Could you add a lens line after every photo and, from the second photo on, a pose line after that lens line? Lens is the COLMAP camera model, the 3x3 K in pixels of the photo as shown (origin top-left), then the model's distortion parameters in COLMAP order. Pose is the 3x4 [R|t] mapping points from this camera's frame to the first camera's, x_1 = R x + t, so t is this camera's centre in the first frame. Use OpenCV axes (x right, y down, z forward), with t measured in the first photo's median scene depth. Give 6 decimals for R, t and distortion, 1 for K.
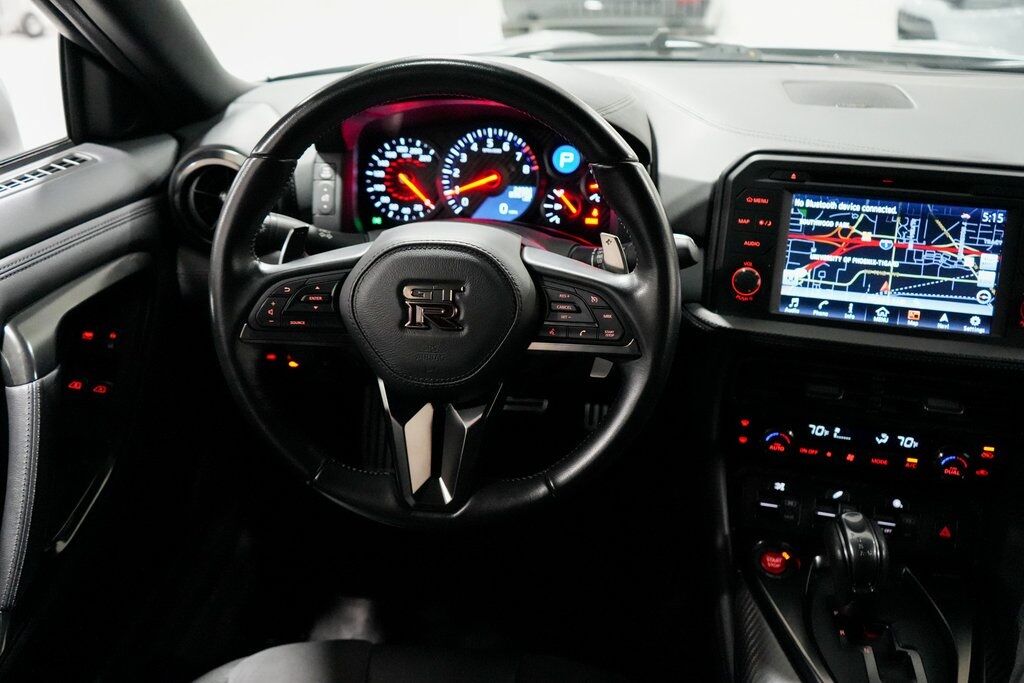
lens RADIAL K [[859.2, 0, 517.0], [0, 859.2, 340.8], [0, 0, 1]] dist [-0.004066, 0.006110]
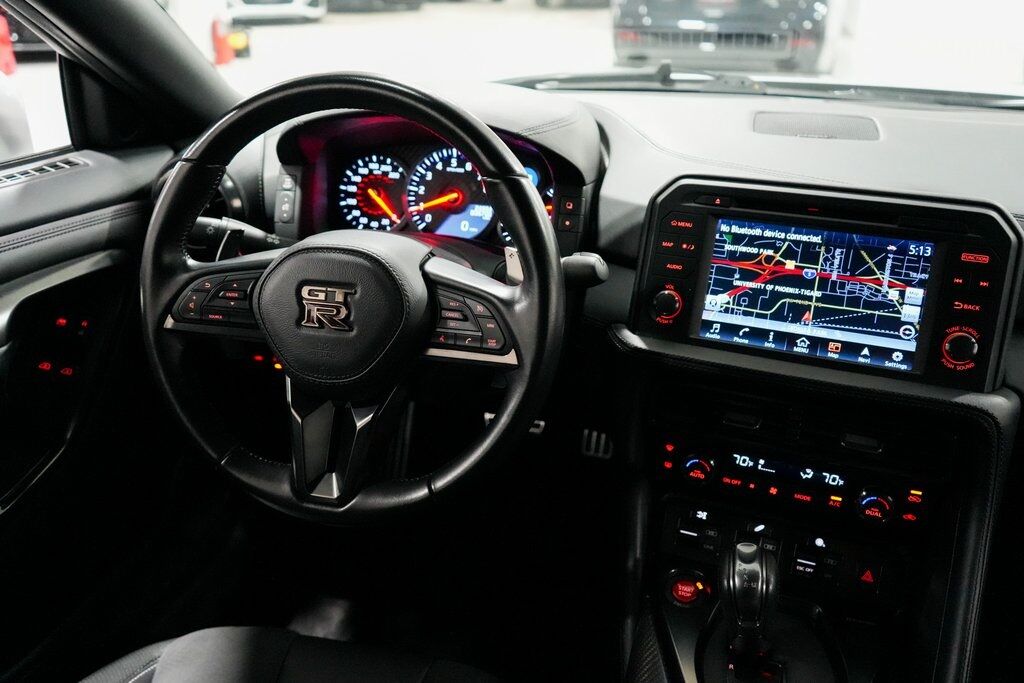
lens RADIAL K [[859.2, 0, 514.3], [0, 859.2, 342.5], [0, 0, 1]] dist [-0.004066, 0.006110]
pose [[0.989027, 0.058998, -0.135443, 0.230291], [-0.064232, 0.997335, -0.034600, 0.021457], [0.133040, 0.042920, 0.990181, -0.012042]]
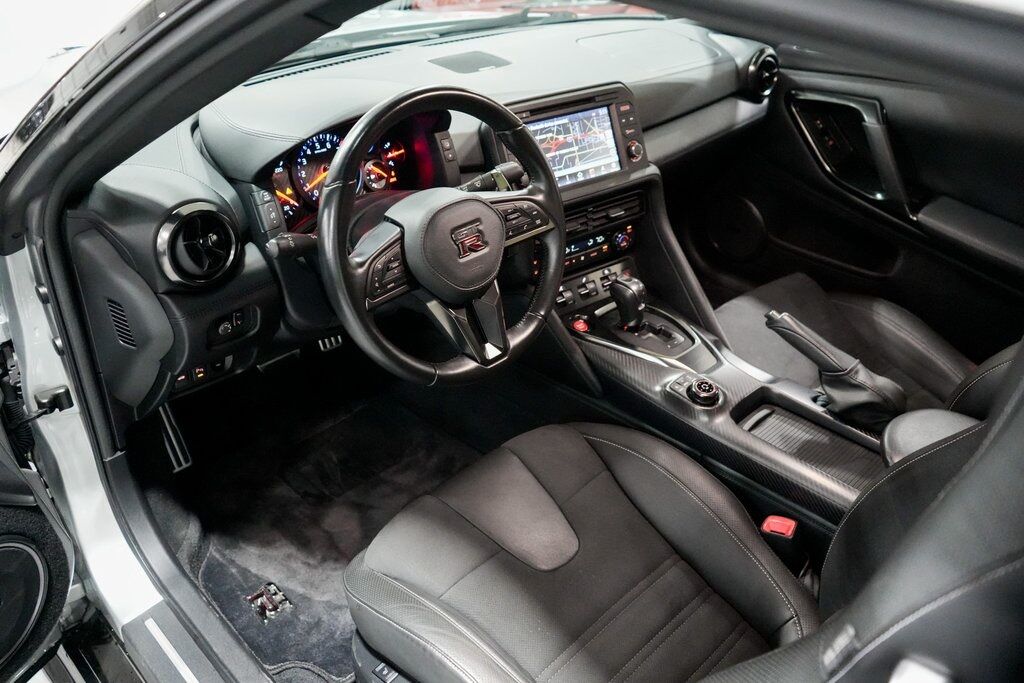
lens RADIAL K [[813.2, 0, 518.0], [0, 813.2, 347.9], [0, 0, 1]] dist [-0.029446, 0.033153]
pose [[0.627044, -0.416912, 0.658028, -0.960711], [0.356015, 0.904719, 0.233958, -0.151857], [-0.692870, 0.087566, 0.715725, -0.131233]]
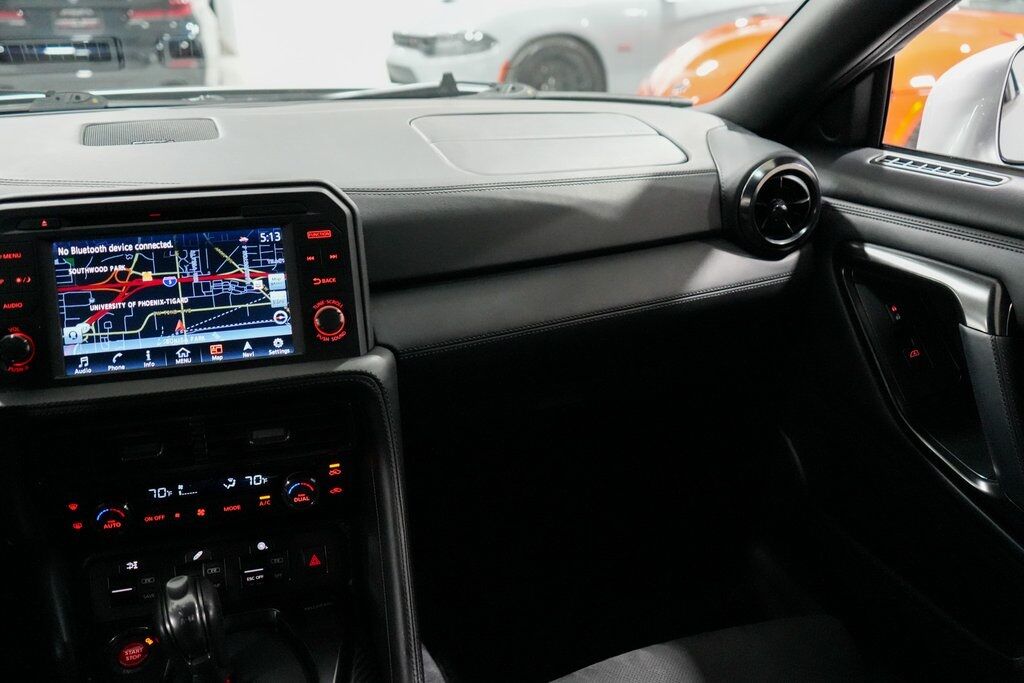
lens RADIAL K [[859.2, 0, 515.9], [0, 859.2, 343.8], [0, 0, 1]] dist [-0.004066, 0.006110]
pose [[0.875983, -0.197537, 0.440037, 0.330194], [0.222901, 0.974822, -0.006121, 0.042439], [-0.427749, 0.103446, 0.897959, 0.010393]]
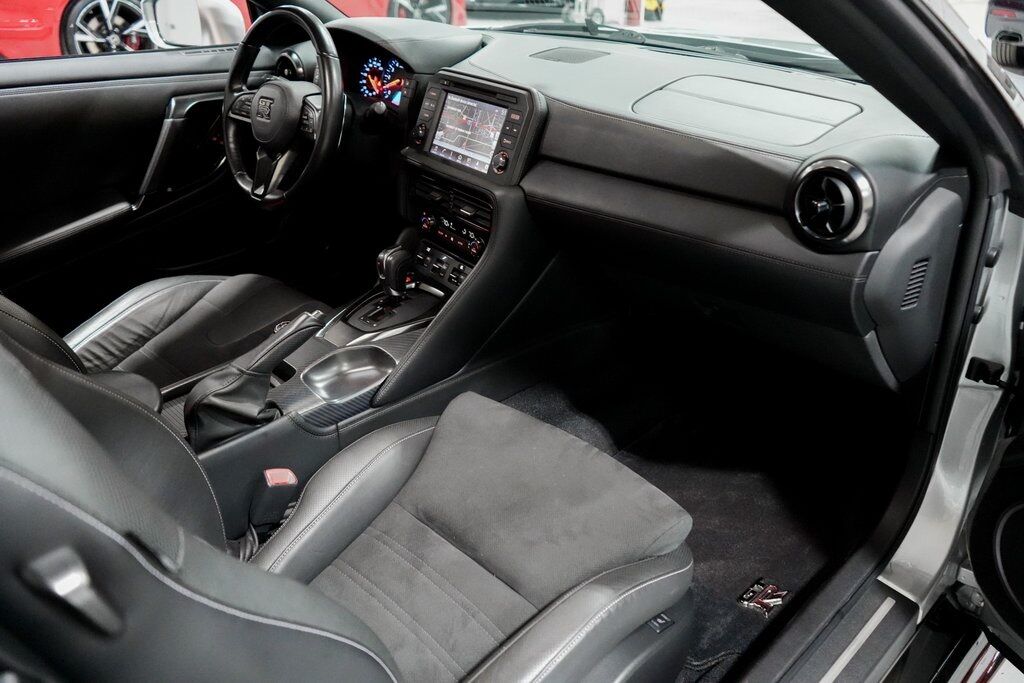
lens RADIAL K [[813.2, 0, 518.4], [0, 813.2, 344.4], [0, 0, 1]] dist [-0.029446, 0.033153]
pose [[0.782645, 0.282981, -0.554426, 1.623620], [-0.275697, 0.956149, 0.098841, 0.147758], [0.558084, 0.075496, 0.826343, -0.380487]]
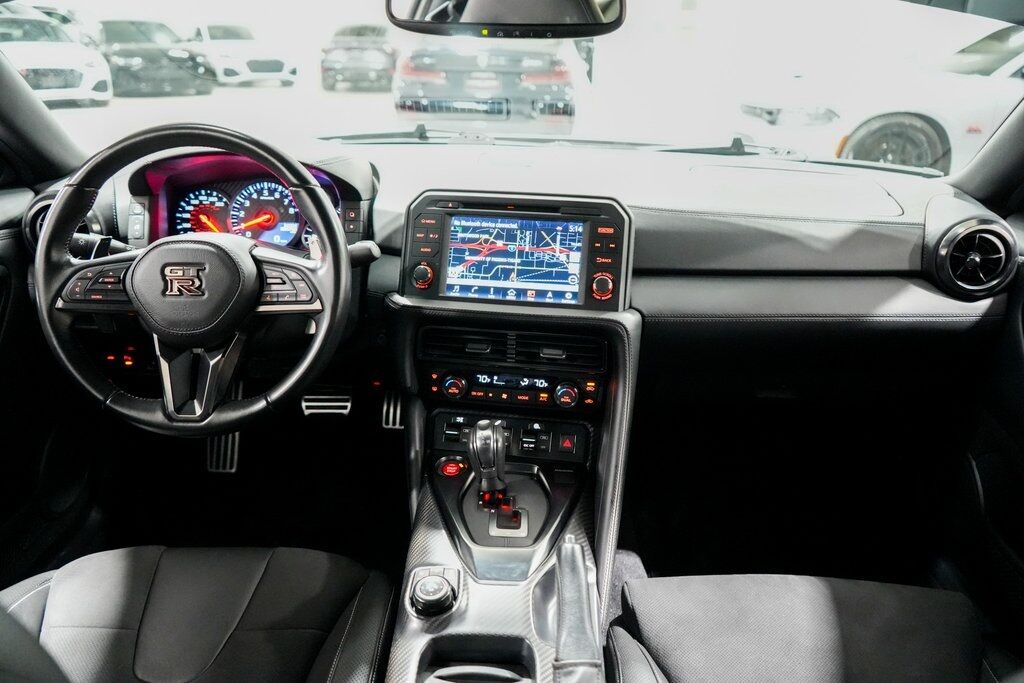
lens RADIAL K [[813.2, 0, 518.2], [0, 813.2, 340.8], [0, 0, 1]] dist [-0.029446, 0.033153]
pose [[0.995034, -0.021903, 0.097099, 0.293571], [0.032750, 0.993217, -0.111564, 0.206927], [-0.093997, 0.114190, 0.989002, -0.393552]]
